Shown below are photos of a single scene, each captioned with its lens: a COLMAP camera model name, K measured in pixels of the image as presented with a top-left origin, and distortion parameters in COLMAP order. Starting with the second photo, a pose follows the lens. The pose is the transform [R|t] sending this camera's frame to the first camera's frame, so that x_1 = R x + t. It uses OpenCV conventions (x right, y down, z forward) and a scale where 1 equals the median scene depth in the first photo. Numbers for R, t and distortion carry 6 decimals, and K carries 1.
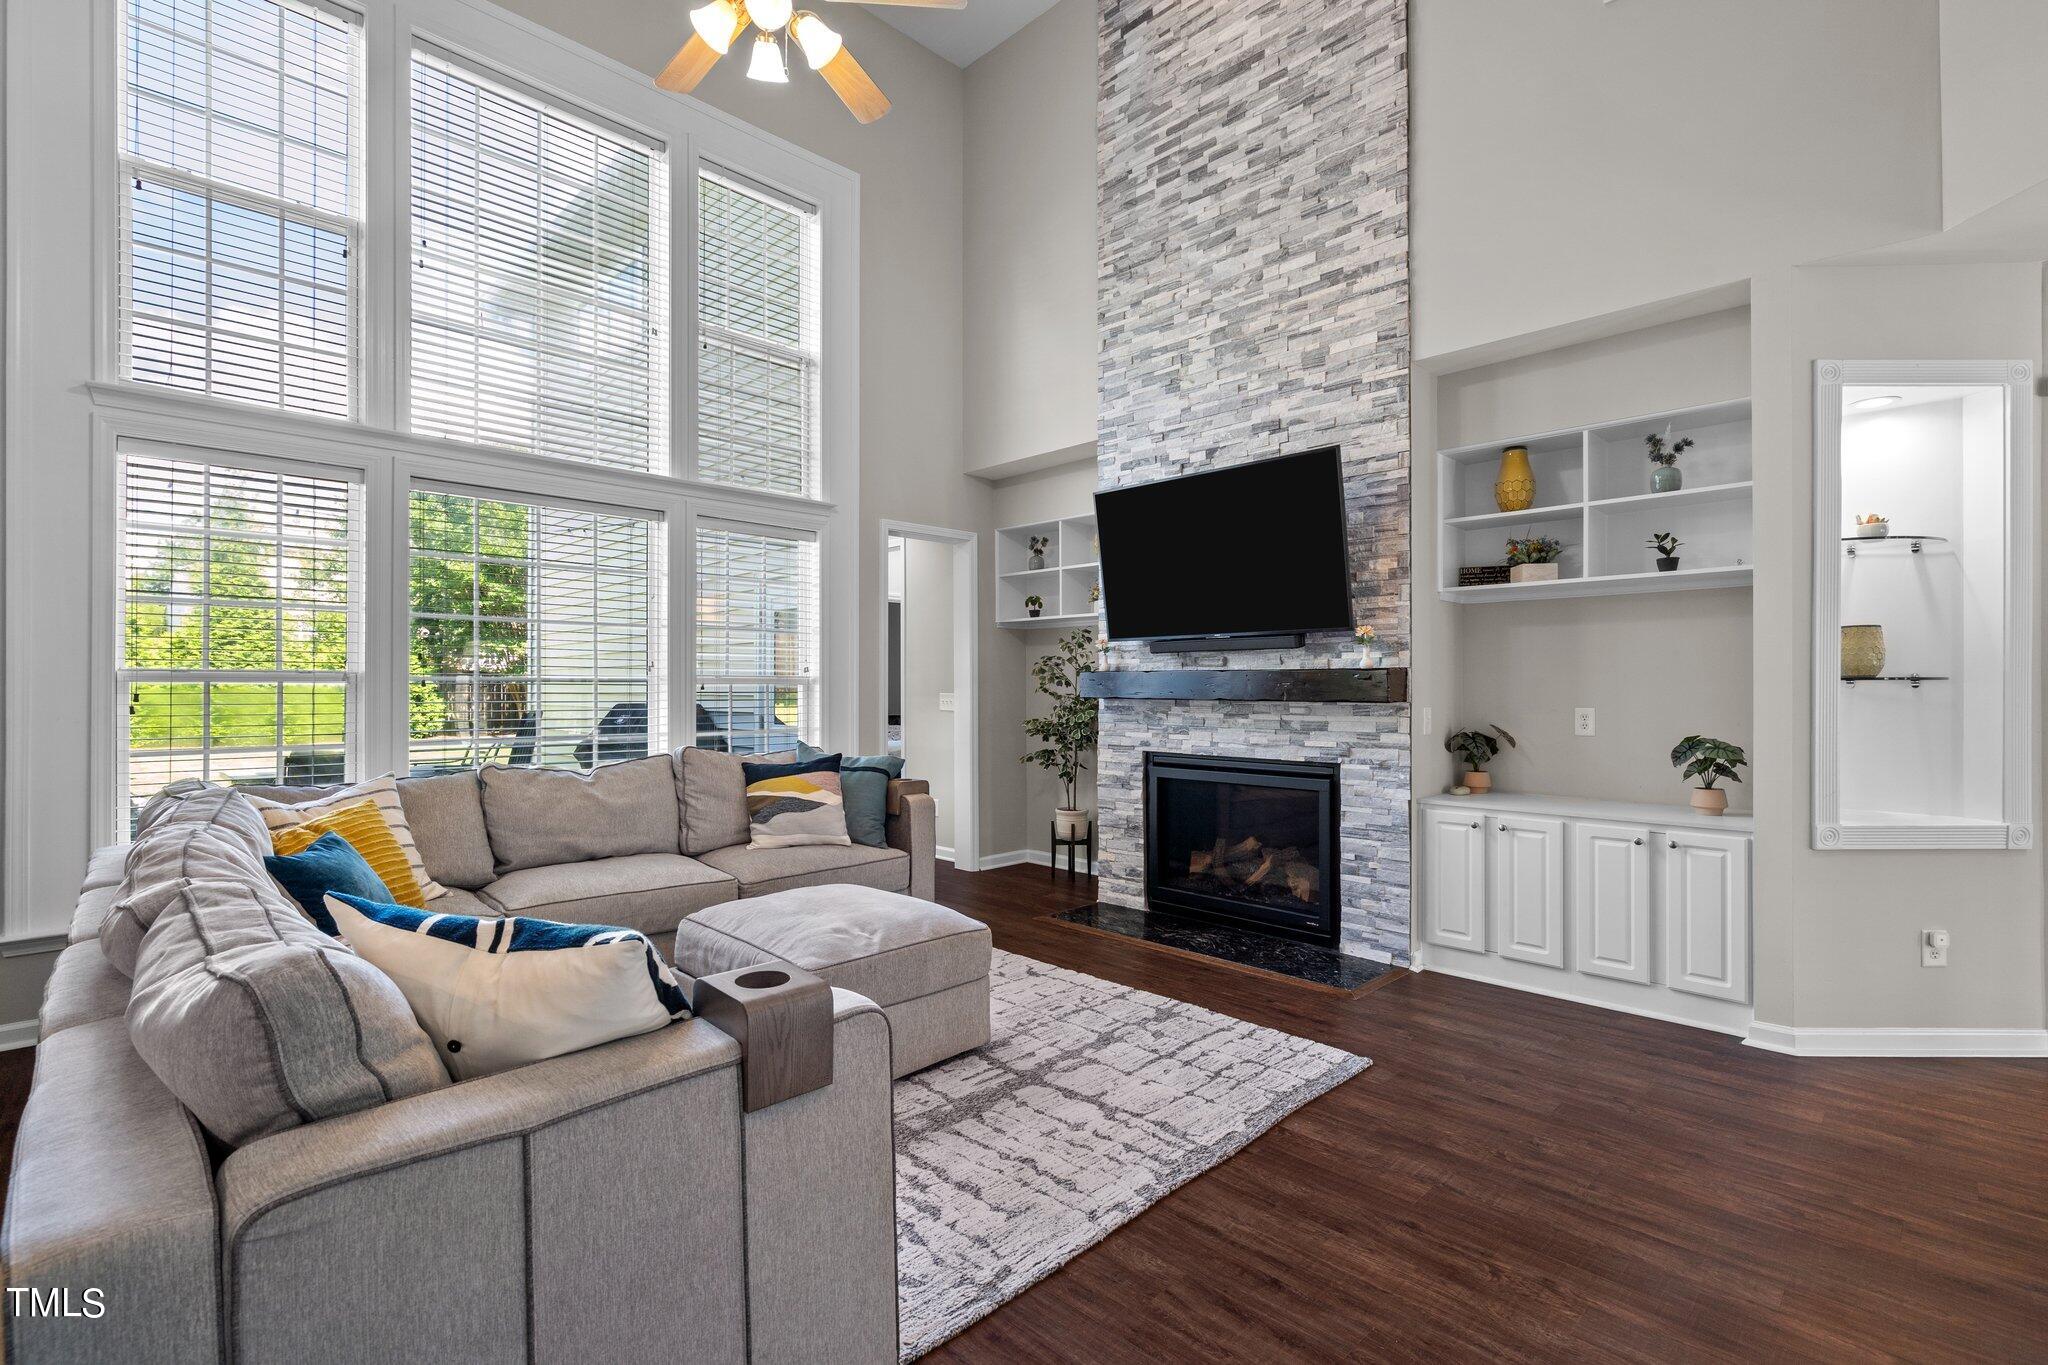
lens RADIAL K [[930.2, 0, 1029.6], [0, 930.2, 681.5], [0, 0, 1]] dist [-0.004492, 0.002476]
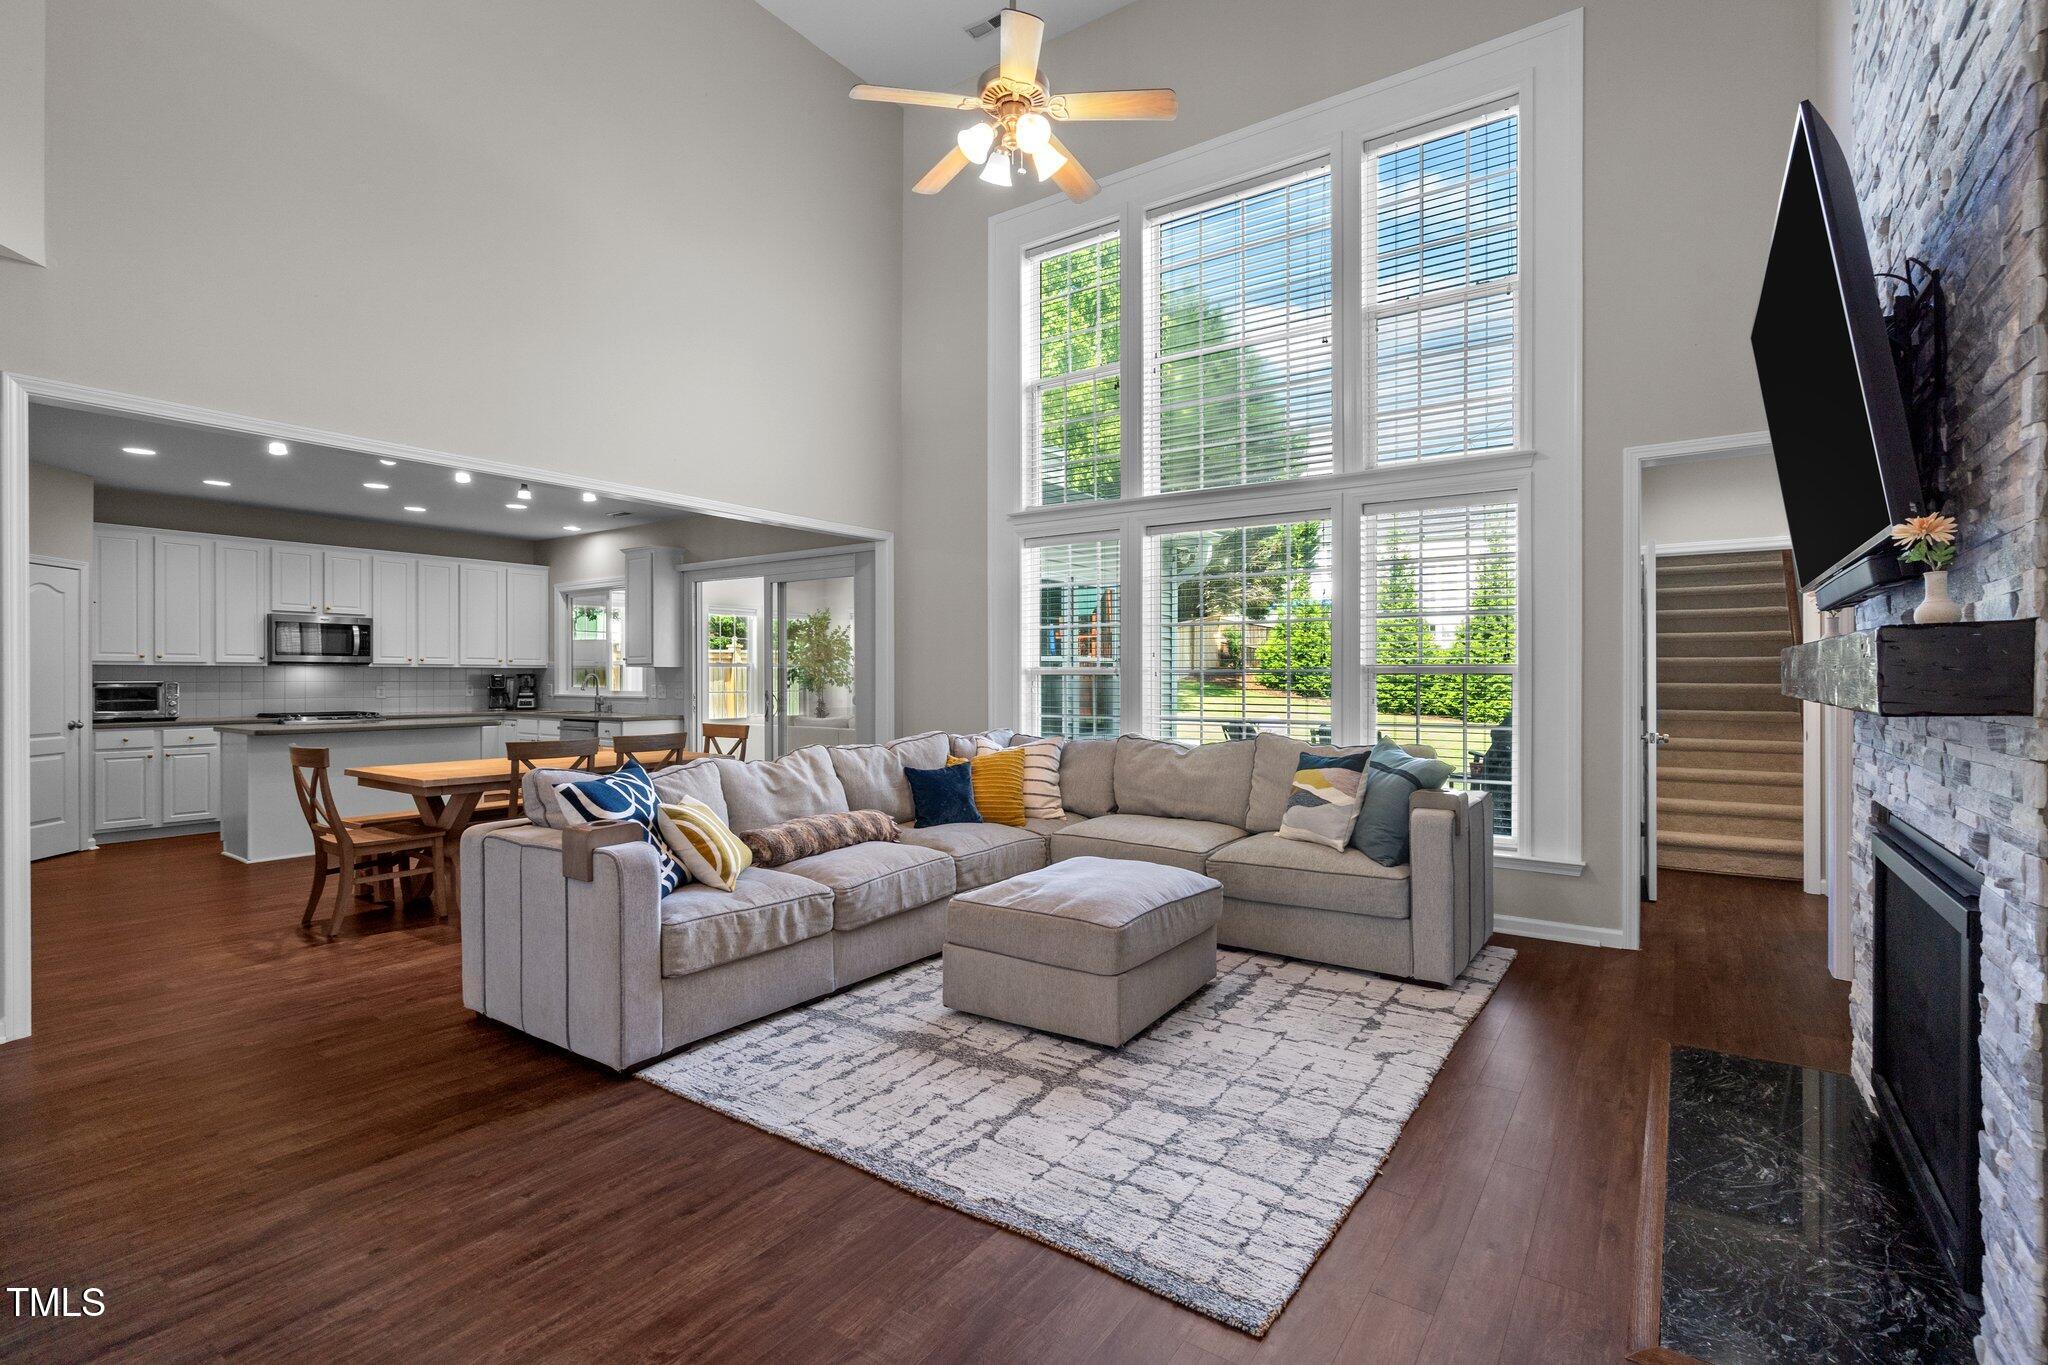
lens RADIAL K [[930.2, 0, 1034.0], [0, 930.2, 679.3], [0, 0, 1]] dist [-0.004492, 0.002476]
pose [[0.181198, 0.001448, -0.983446, 0.846070], [0.006540, 0.999975, 0.002677, 0.004370], [0.983425, -0.006917, 0.181184, 0.712120]]
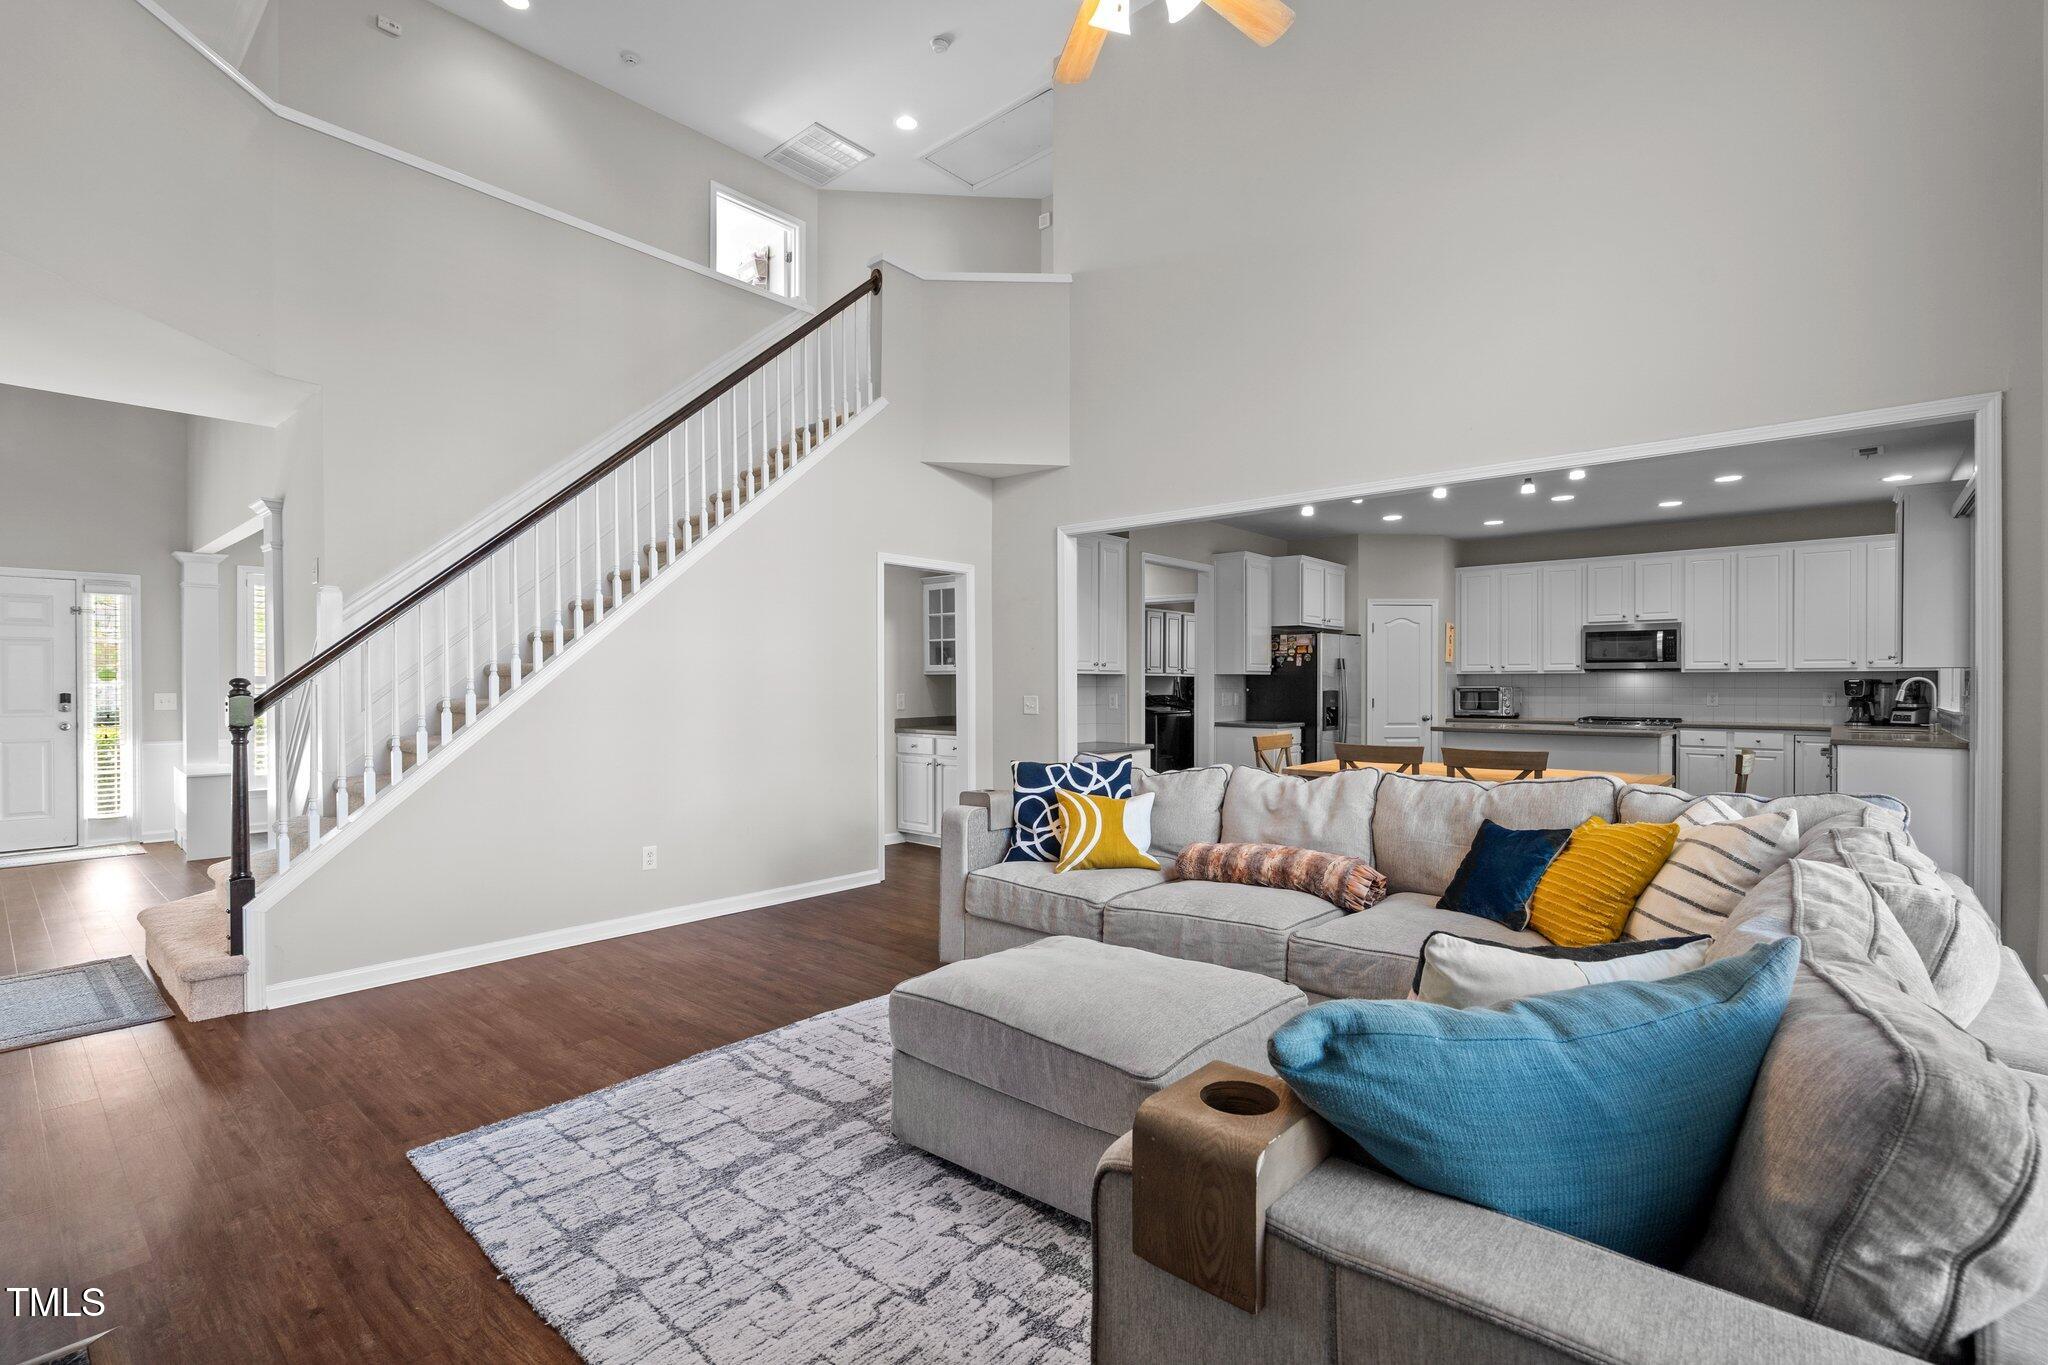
lens RADIAL K [[930.2, 0, 1029.6], [0, 930.2, 683.7], [0, 0, 1]] dist [-0.004492, 0.002476]
pose [[-0.997279, 0.000776, -0.073709, -0.096916], [0.001433, 0.999960, -0.008852, 0.014036], [0.073699, -0.008933, -0.997240, 1.715230]]
